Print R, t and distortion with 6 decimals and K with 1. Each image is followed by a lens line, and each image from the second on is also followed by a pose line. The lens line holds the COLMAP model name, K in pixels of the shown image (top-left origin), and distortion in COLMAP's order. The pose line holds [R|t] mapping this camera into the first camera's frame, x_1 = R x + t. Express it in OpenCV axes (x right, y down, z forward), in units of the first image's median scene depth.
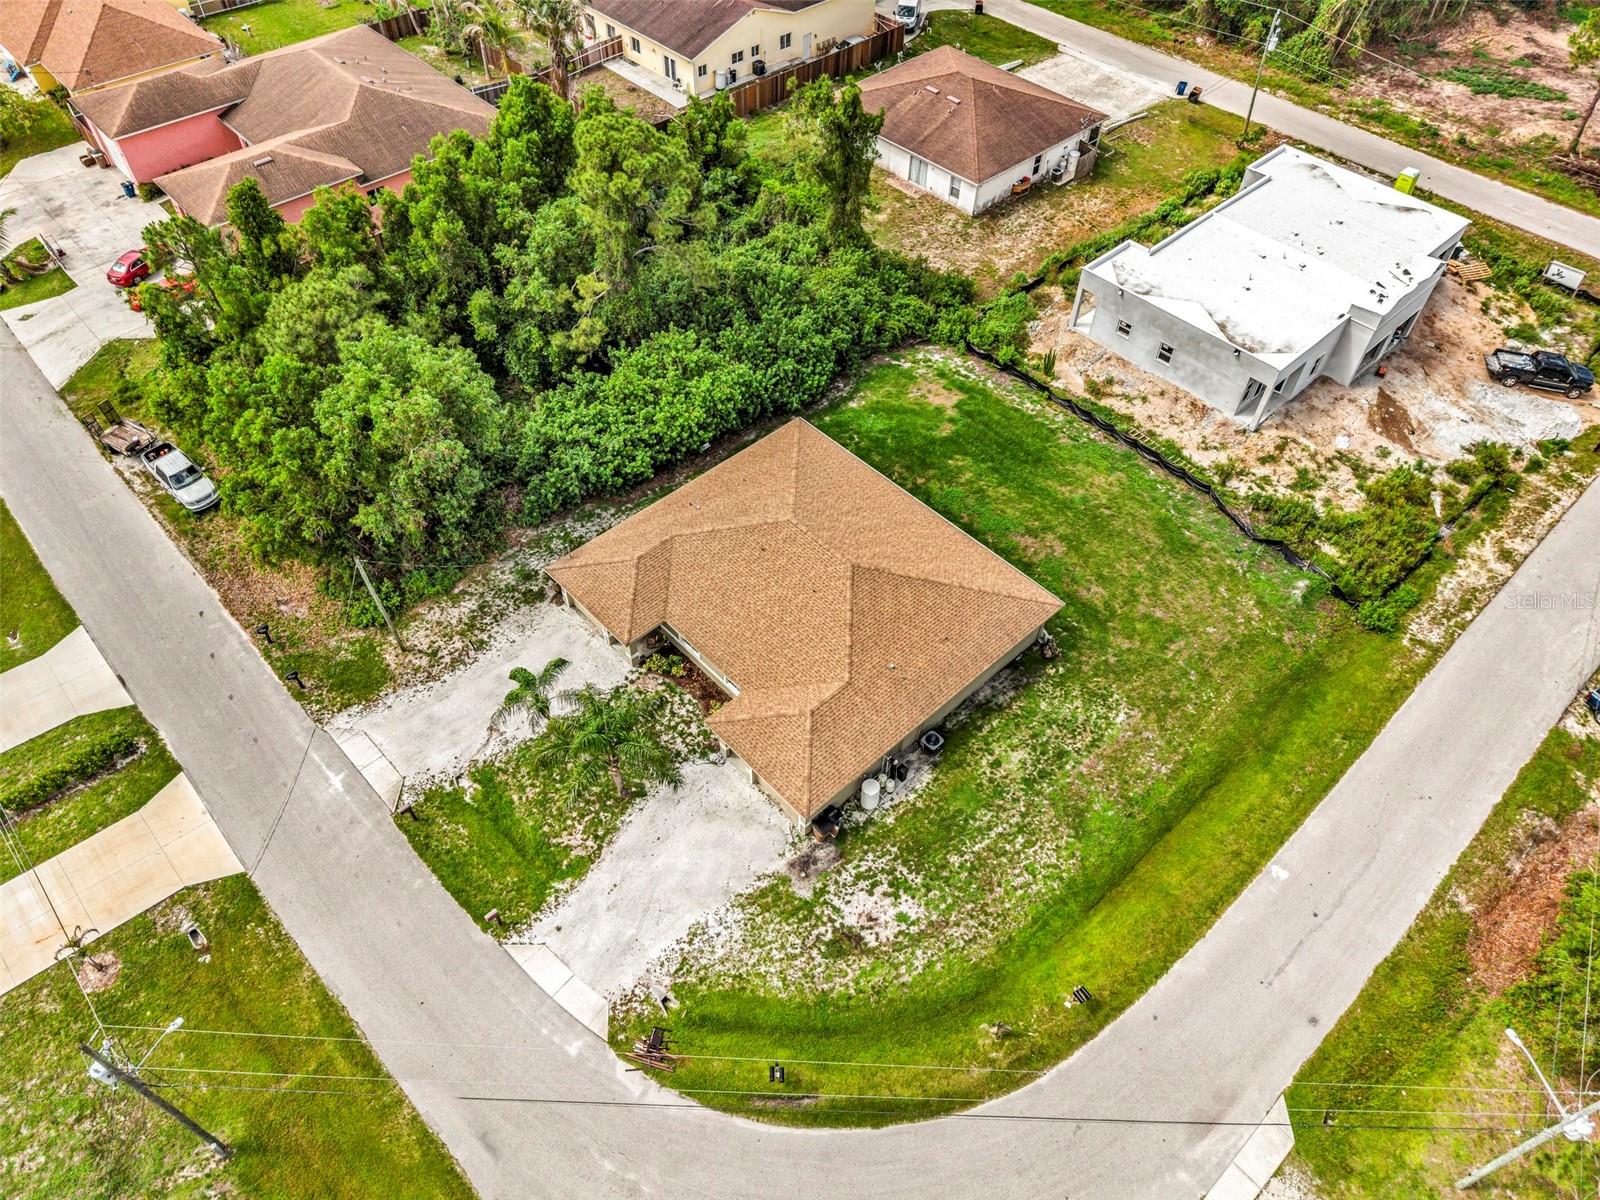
lens RADIAL K [[1093.7, 0, 807.4], [0, 1093.7, 583.4], [0, 0, 1]] dist [0.053499, -0.070380]
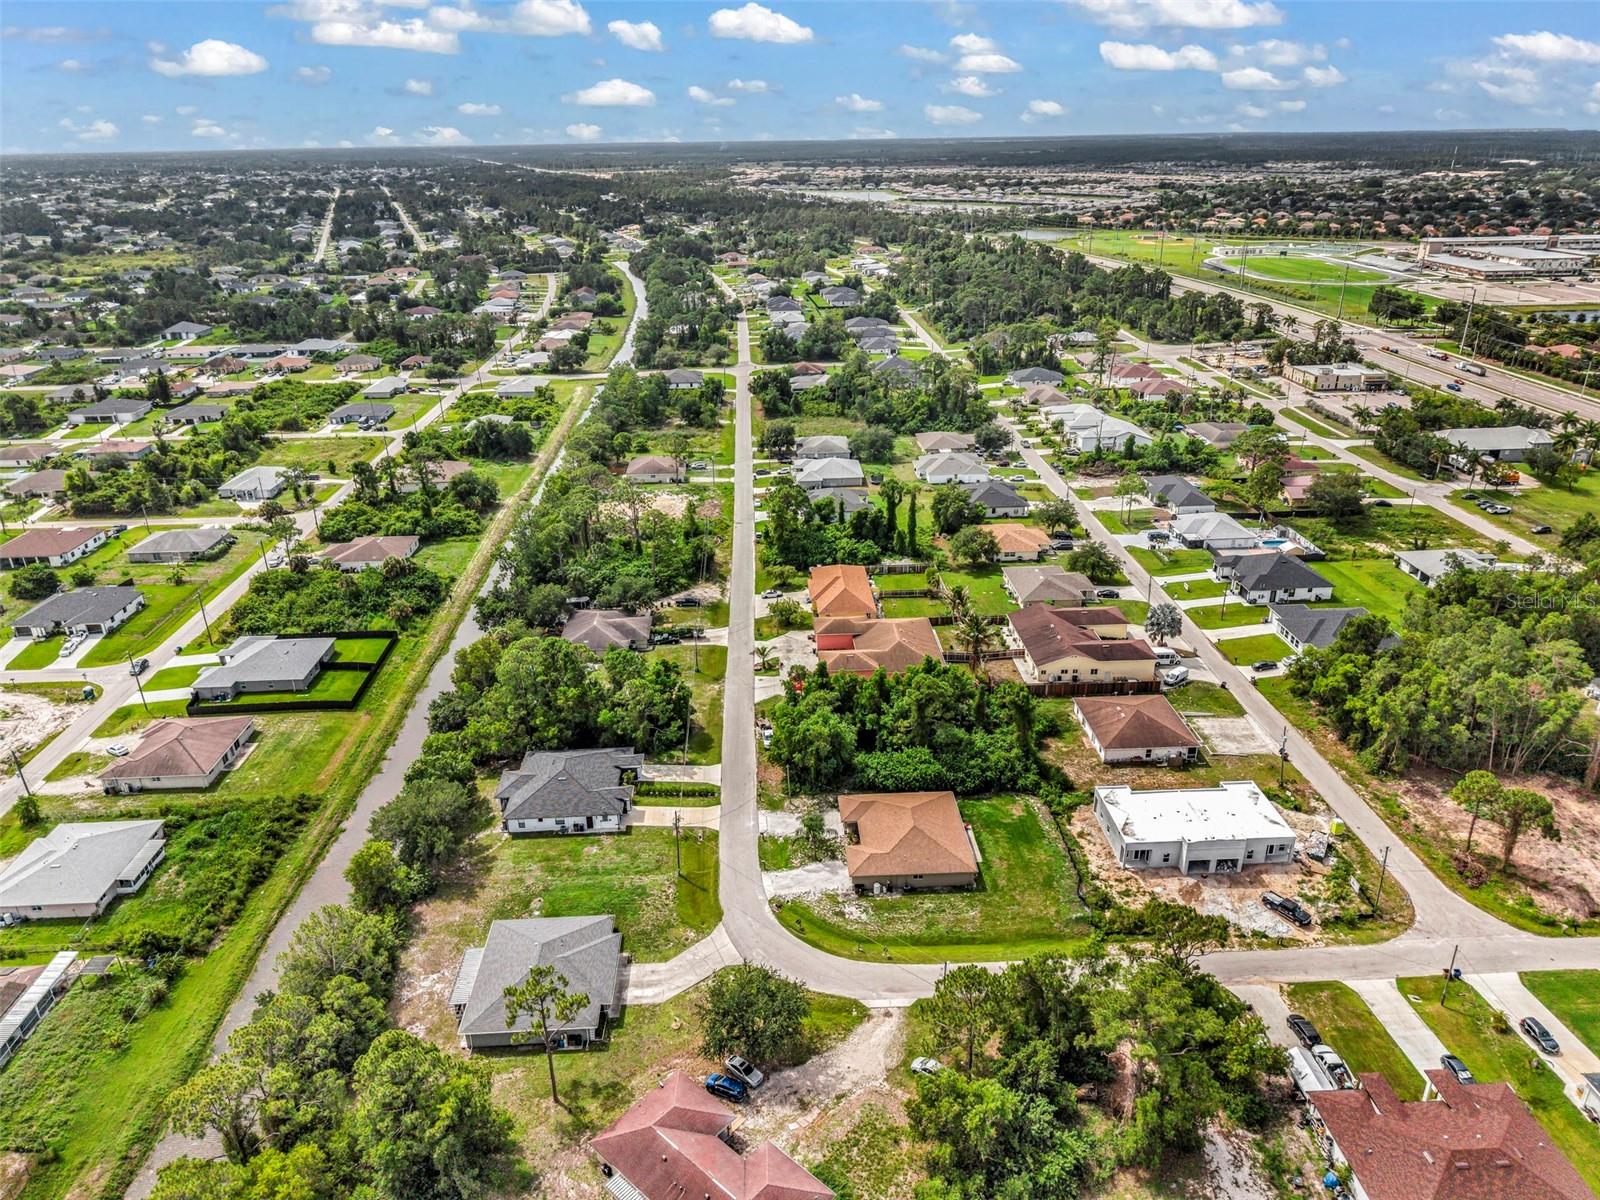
lens RADIAL K [[1092.8, 0, 784.0], [0, 1092.8, 555.2], [0, 0, 1]] dist [0.052570, -0.067798]
pose [[0.752313, 0.208616, -0.624903, 1.313585], [-0.471215, 0.833291, -0.289106, 0.353103], [0.460415, 0.511962, 0.725199, -1.508421]]
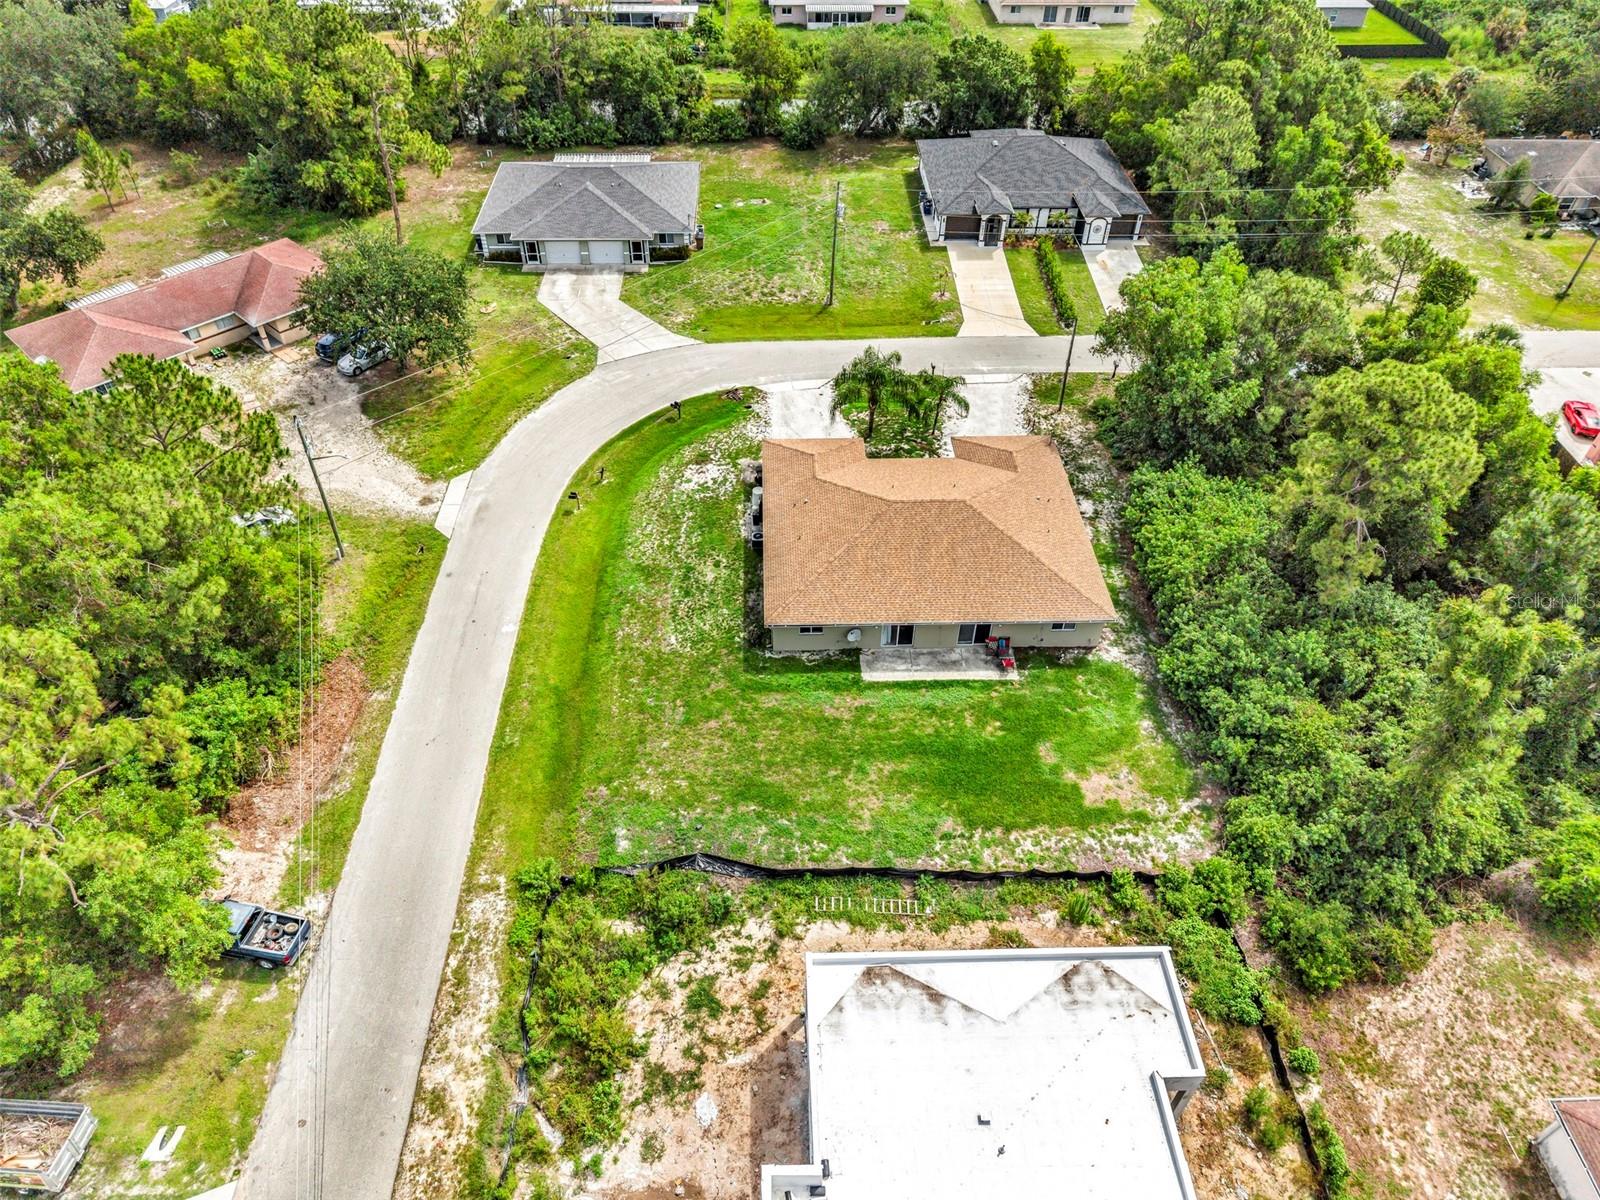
lens RADIAL K [[1075.6, 0, 802.4], [0, 1075.6, 599.7], [0, 0, 1]] dist [0.000540, 0.004676]
pose [[-0.662380, 0.495842, -0.561599, 0.729390], [-0.574512, 0.144924, 0.805564, -0.794635], [0.480822, 0.856235, 0.188872, 0.727945]]
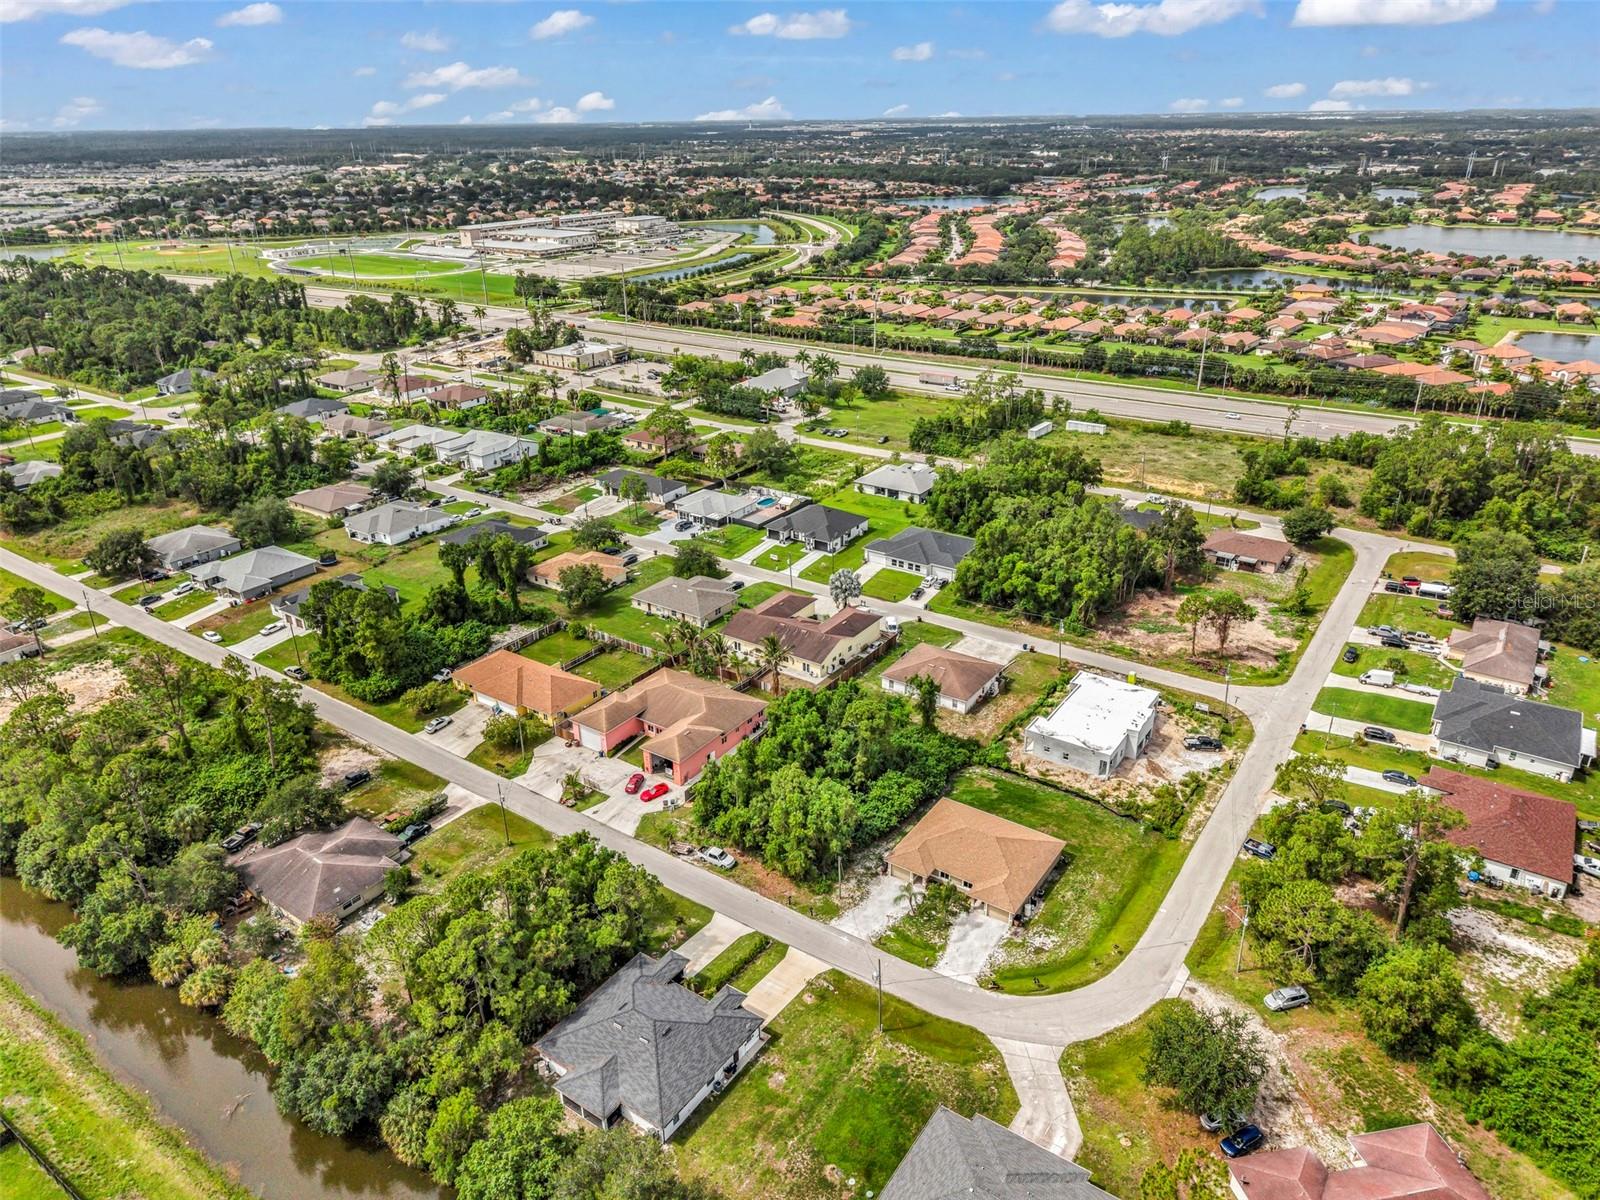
lens RADIAL K [[1093.7, 0, 807.4], [0, 1093.7, 583.4], [0, 0, 1]] dist [0.053499, -0.070380]
pose [[0.975506, -0.110463, 0.190225, -0.806752], [0.180491, 0.896266, -0.405131, 0.409621], [-0.125740, 0.429542, 0.894250, -1.584206]]
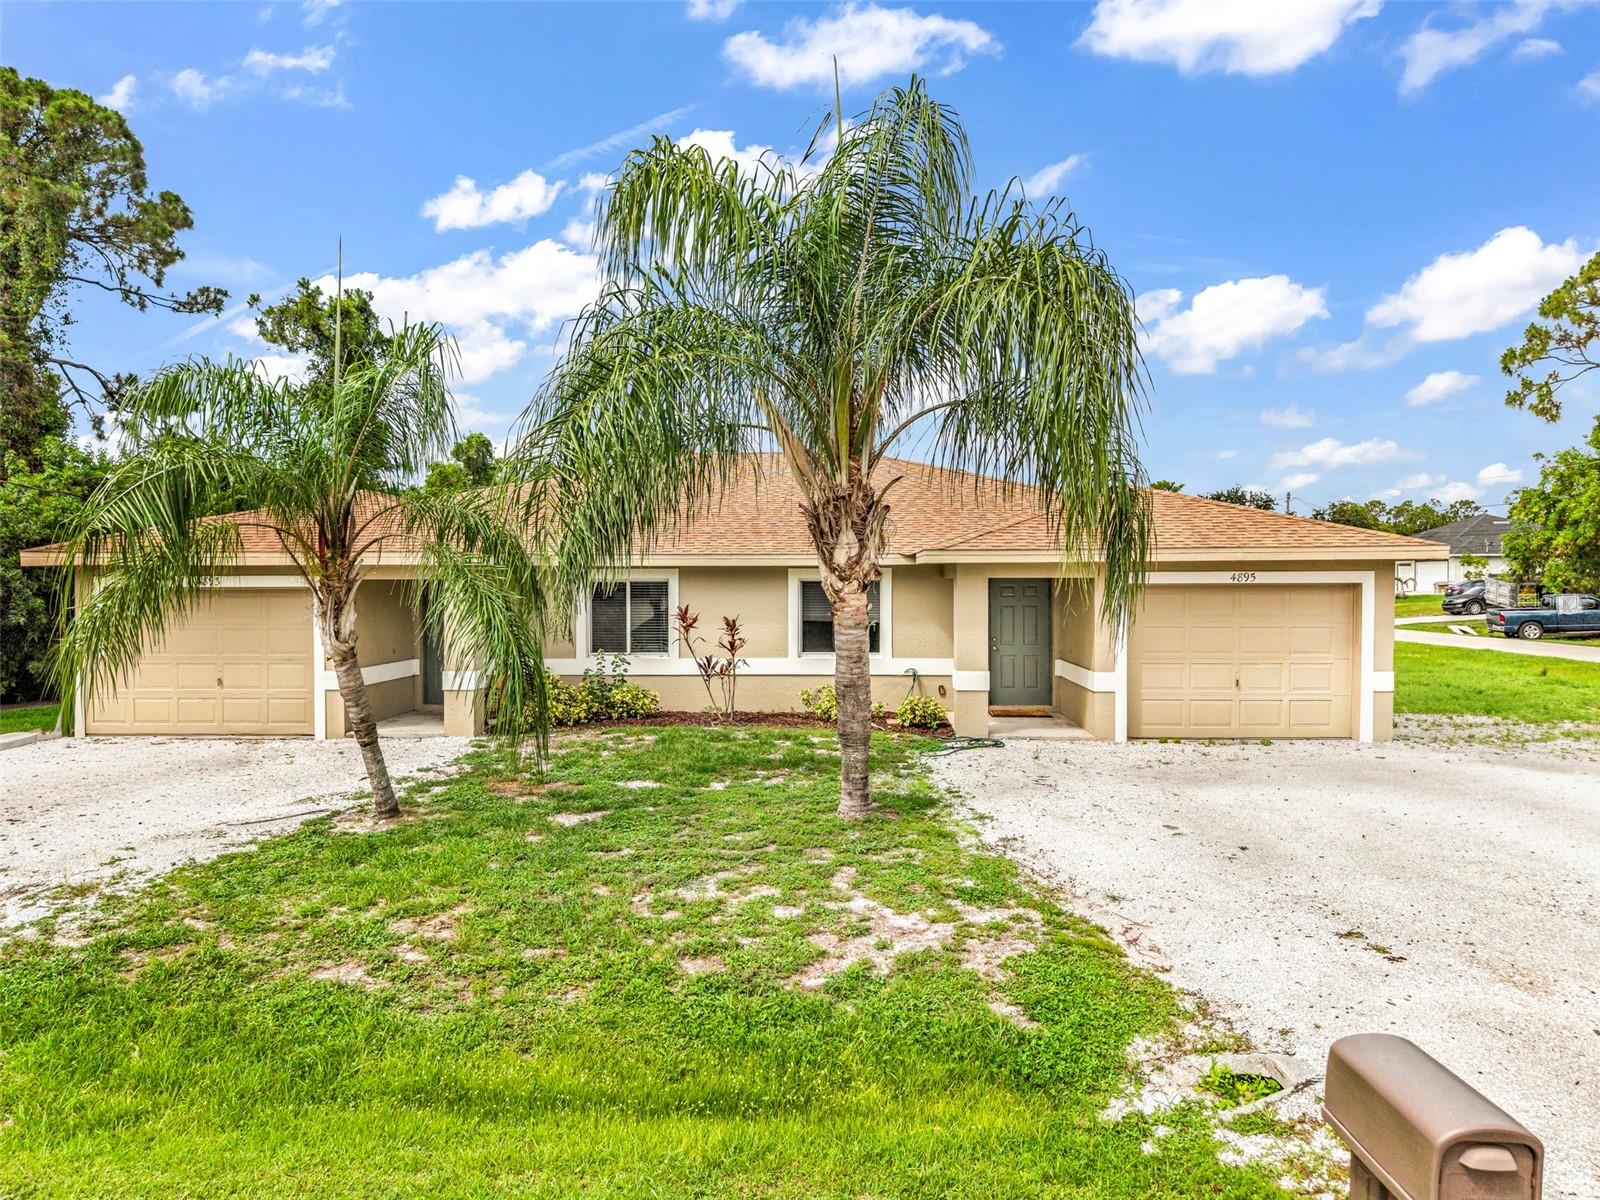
lens RADIAL K [[1075.6, 0, 802.4], [0, 1075.6, 599.7], [0, 0, 1]] dist [0.000540, 0.004676]
pose [[0.722921, -0.034777, 0.690054, -0.266044], [0.528345, 0.671410, -0.519673, 0.222878], [-0.445237, 0.740270, 0.503751, 0.731236]]
